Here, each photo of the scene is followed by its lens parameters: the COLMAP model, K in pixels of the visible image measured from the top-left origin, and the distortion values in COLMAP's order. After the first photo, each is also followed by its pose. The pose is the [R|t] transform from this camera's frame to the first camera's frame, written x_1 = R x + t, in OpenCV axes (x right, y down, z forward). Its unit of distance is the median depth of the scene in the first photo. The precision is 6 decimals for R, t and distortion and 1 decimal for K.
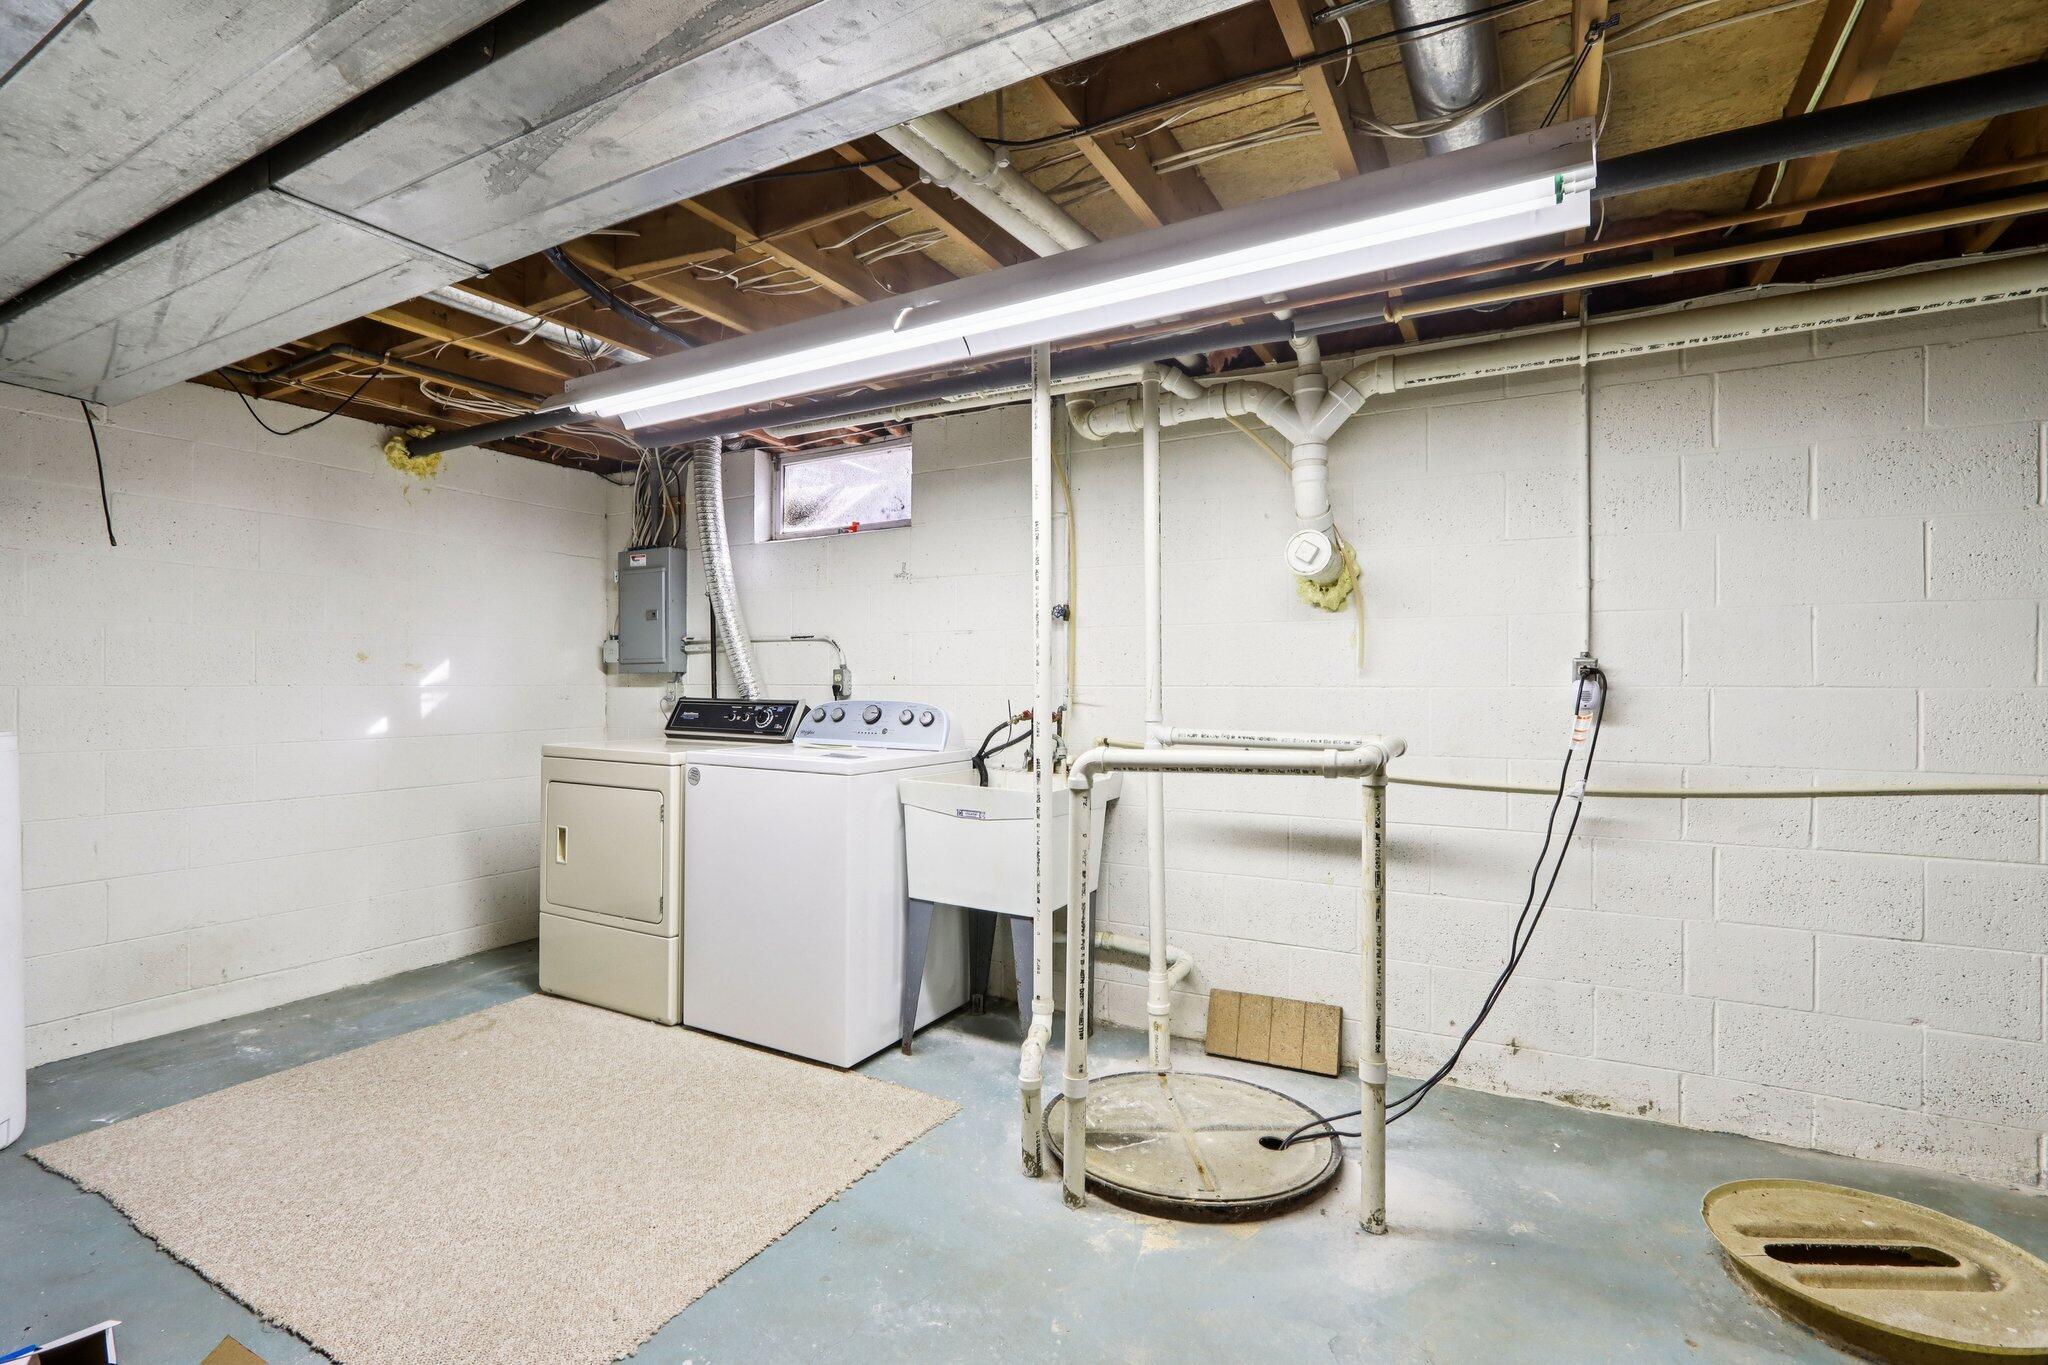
lens RADIAL K [[951.6, 0, 1013.3], [0, 951.6, 690.0], [0, 0, 1]] dist [-0.004639, -0.000039]
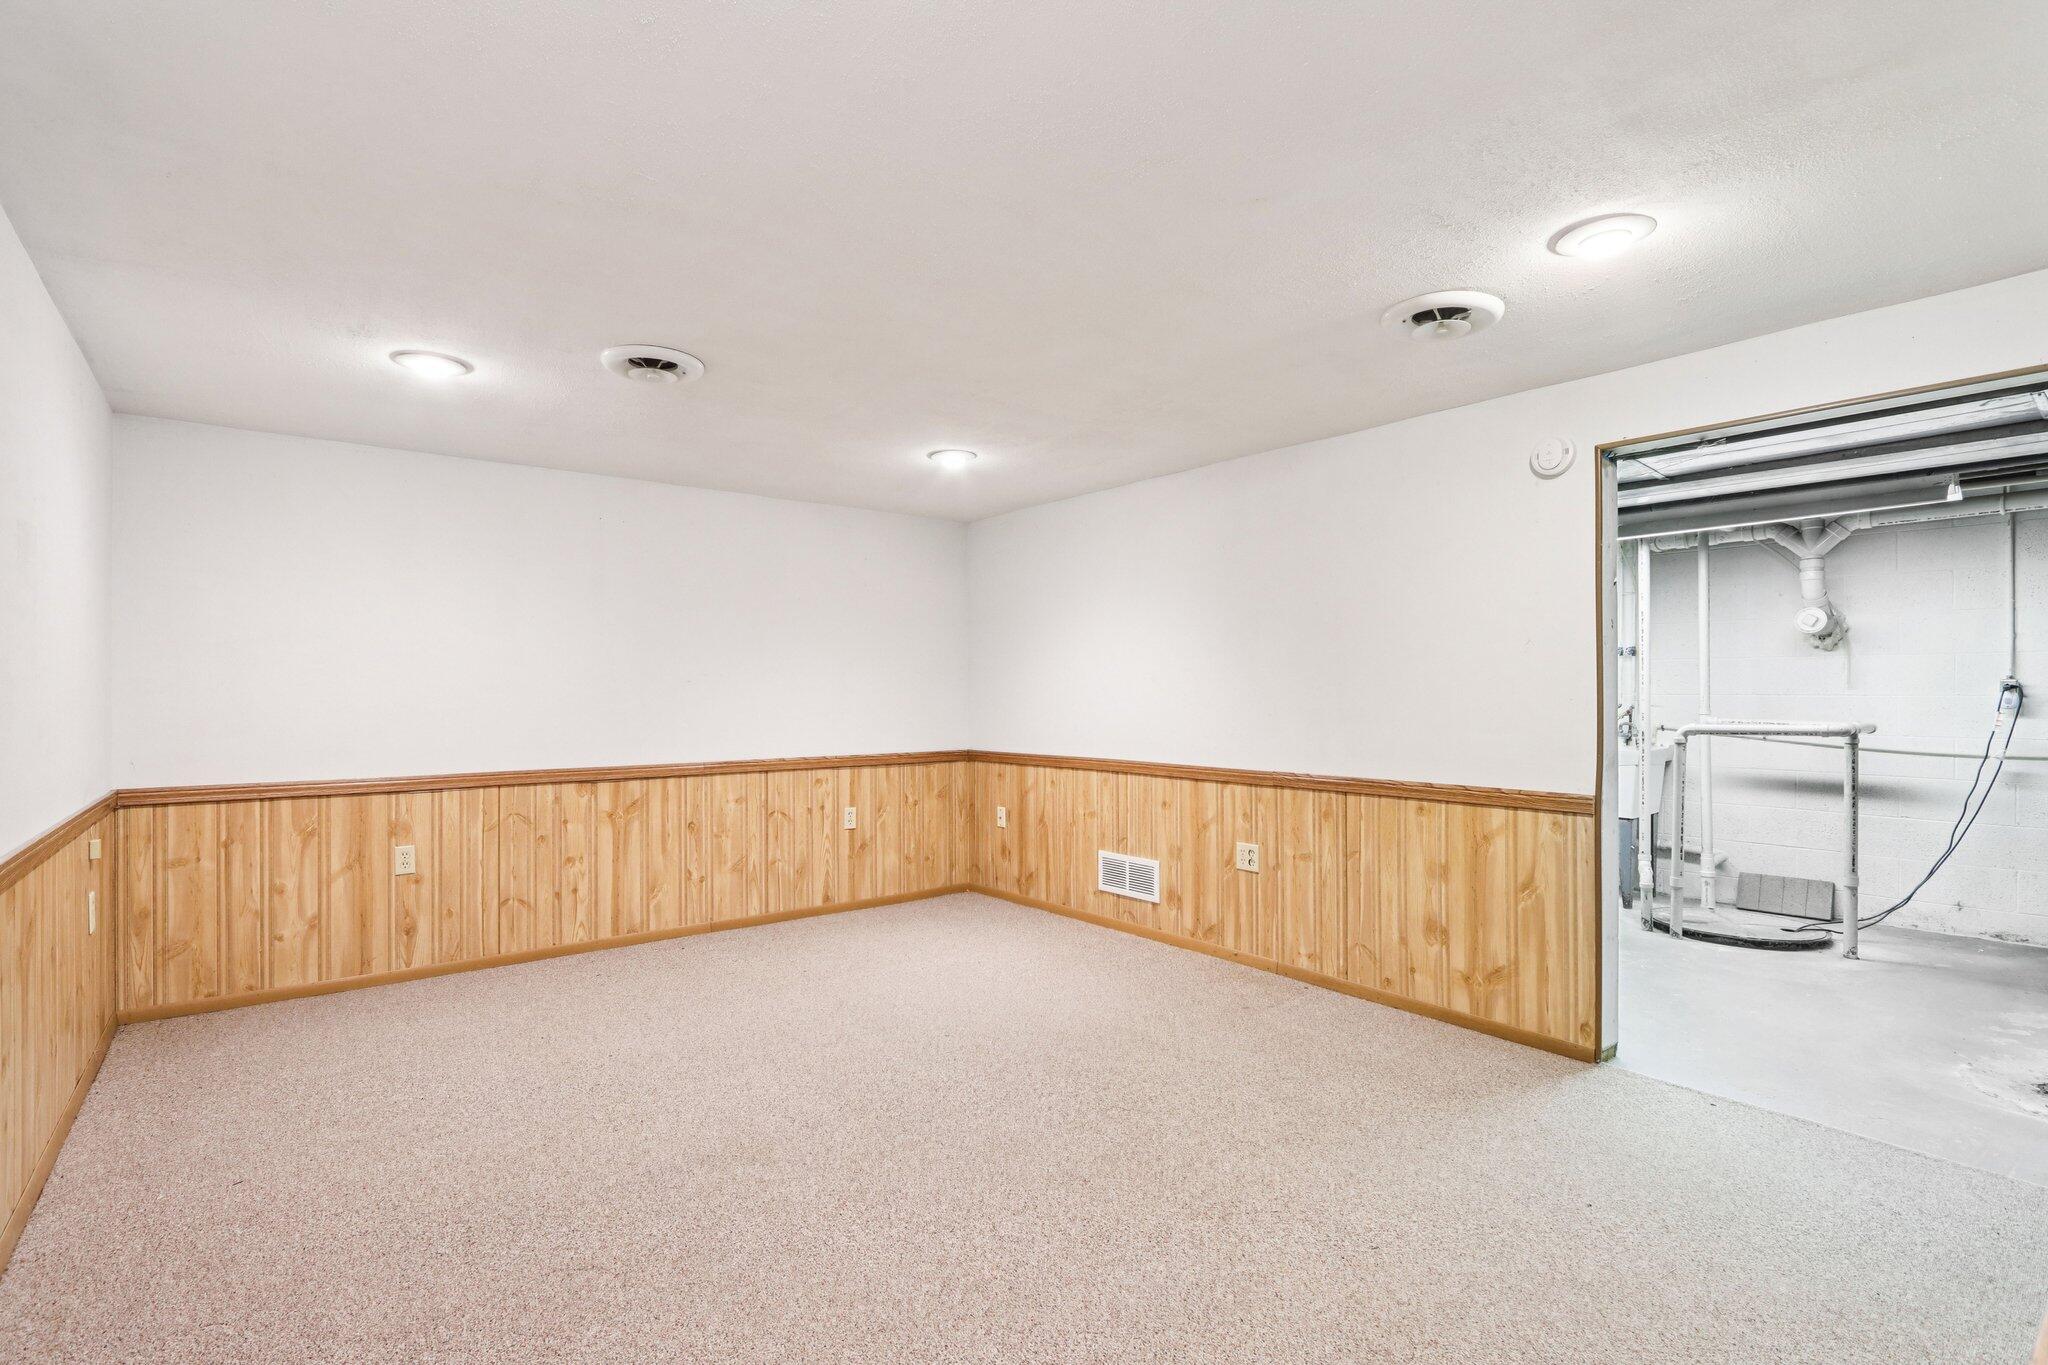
lens RADIAL K [[951.6, 0, 1022.2], [0, 951.6, 694.8], [0, 0, 1]] dist [-0.004639, -0.000039]
pose [[0.926612, 0.003109, -0.376005, -0.402560], [-0.004094, 0.999990, -0.001821, 0.005148], [0.375996, 0.003226, 0.926616, -1.238524]]
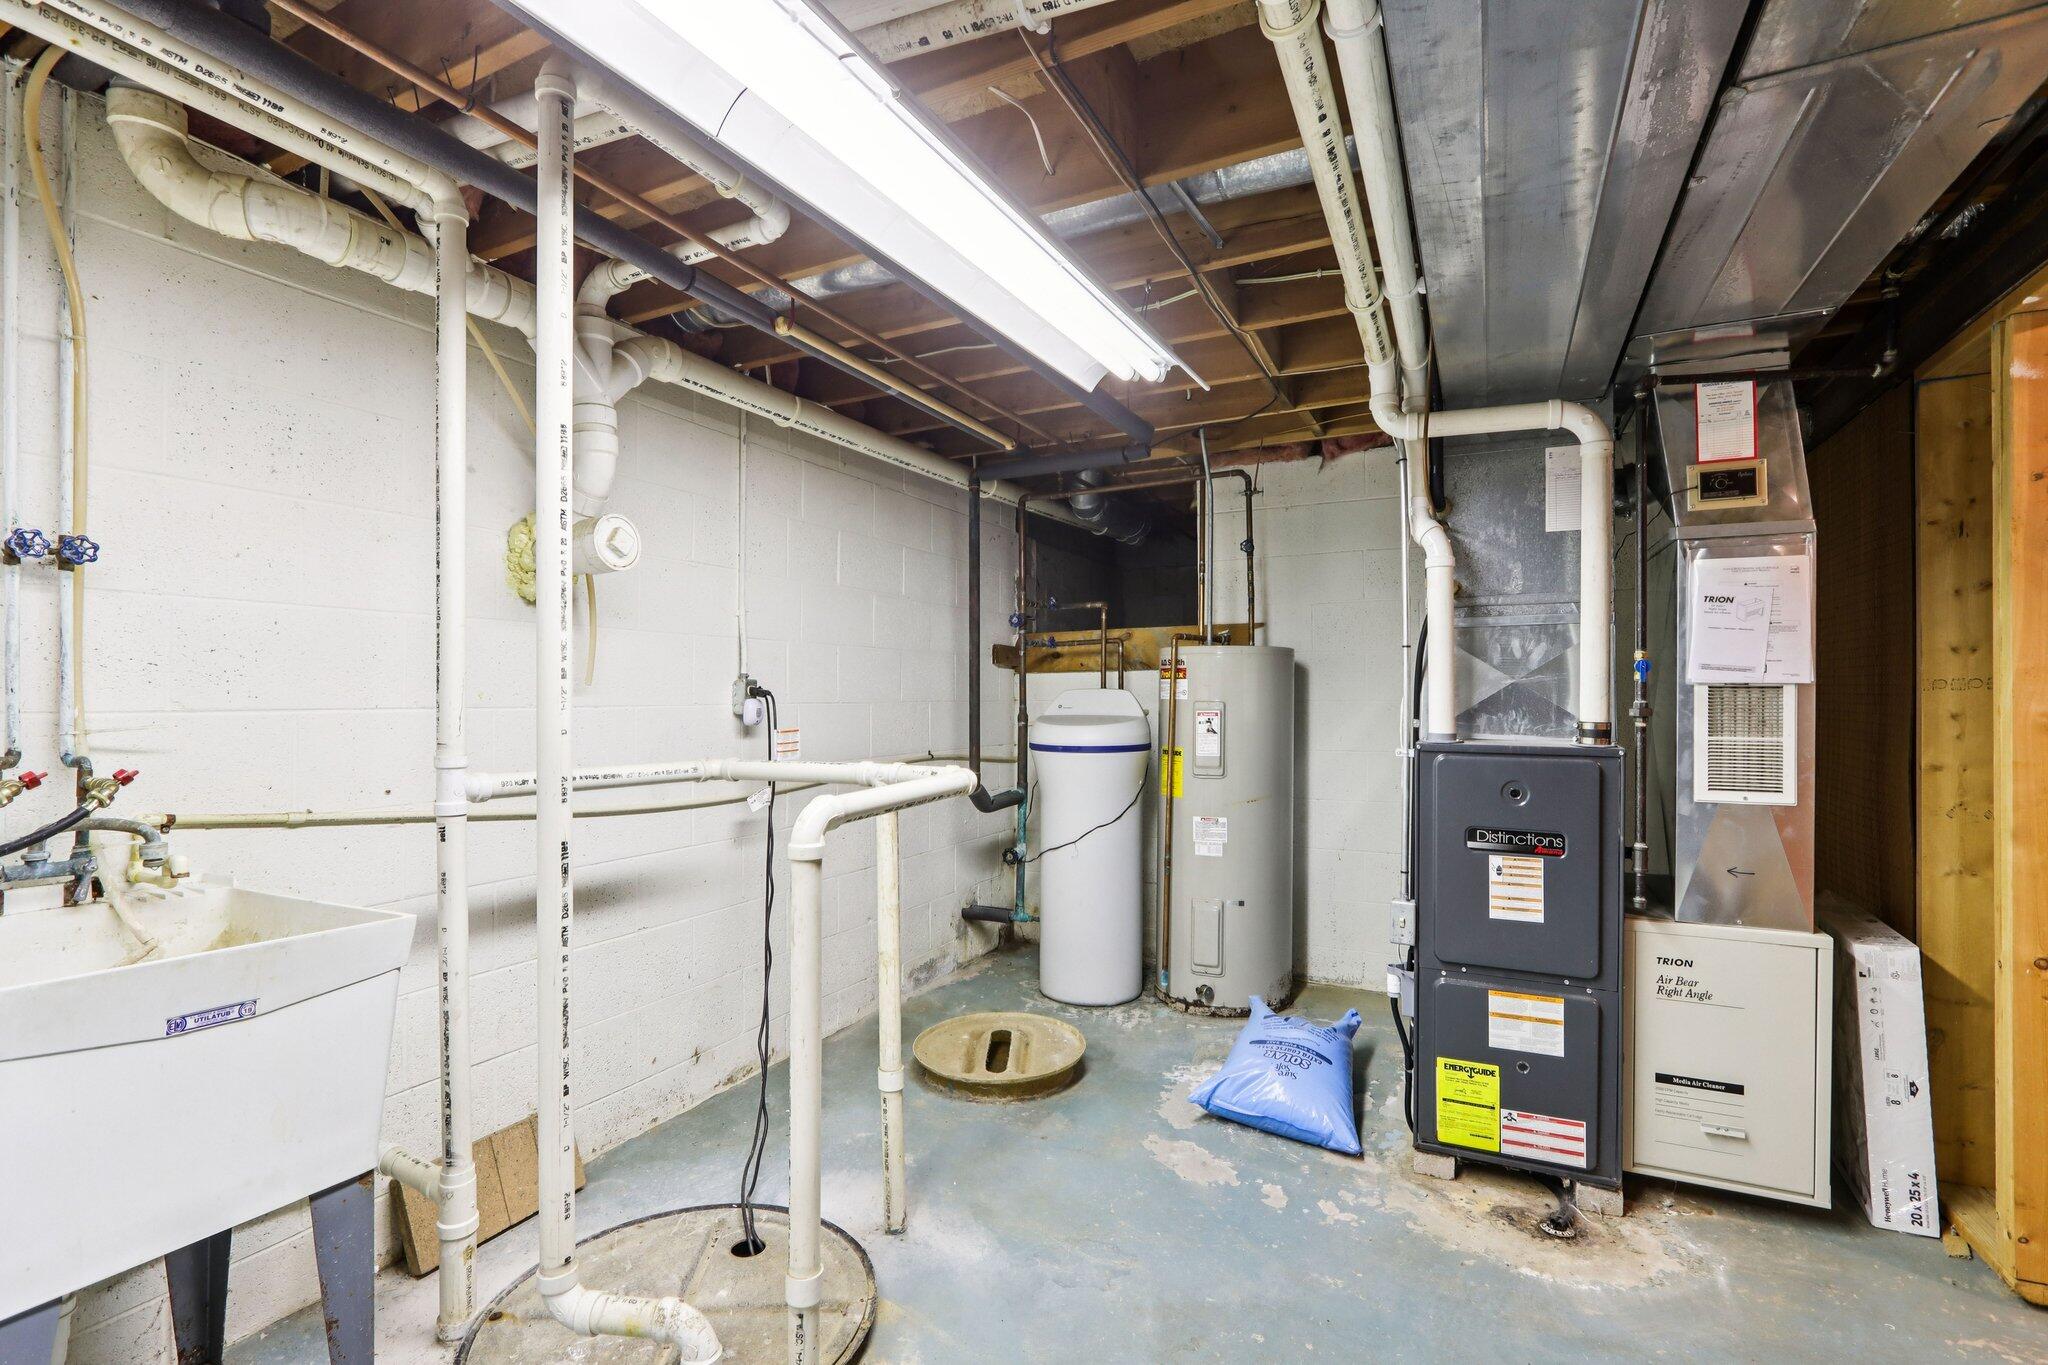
lens RADIAL K [[951.6, 0, 1014.4], [0, 951.6, 680.0], [0, 0, 1]] dist [-0.004639, -0.000039]
pose [[-0.043741, 0.013921, 0.998946, -0.532692], [-0.004942, 0.999888, -0.014150, -0.018300], [-0.999031, -0.005556, -0.043667, 0.720218]]
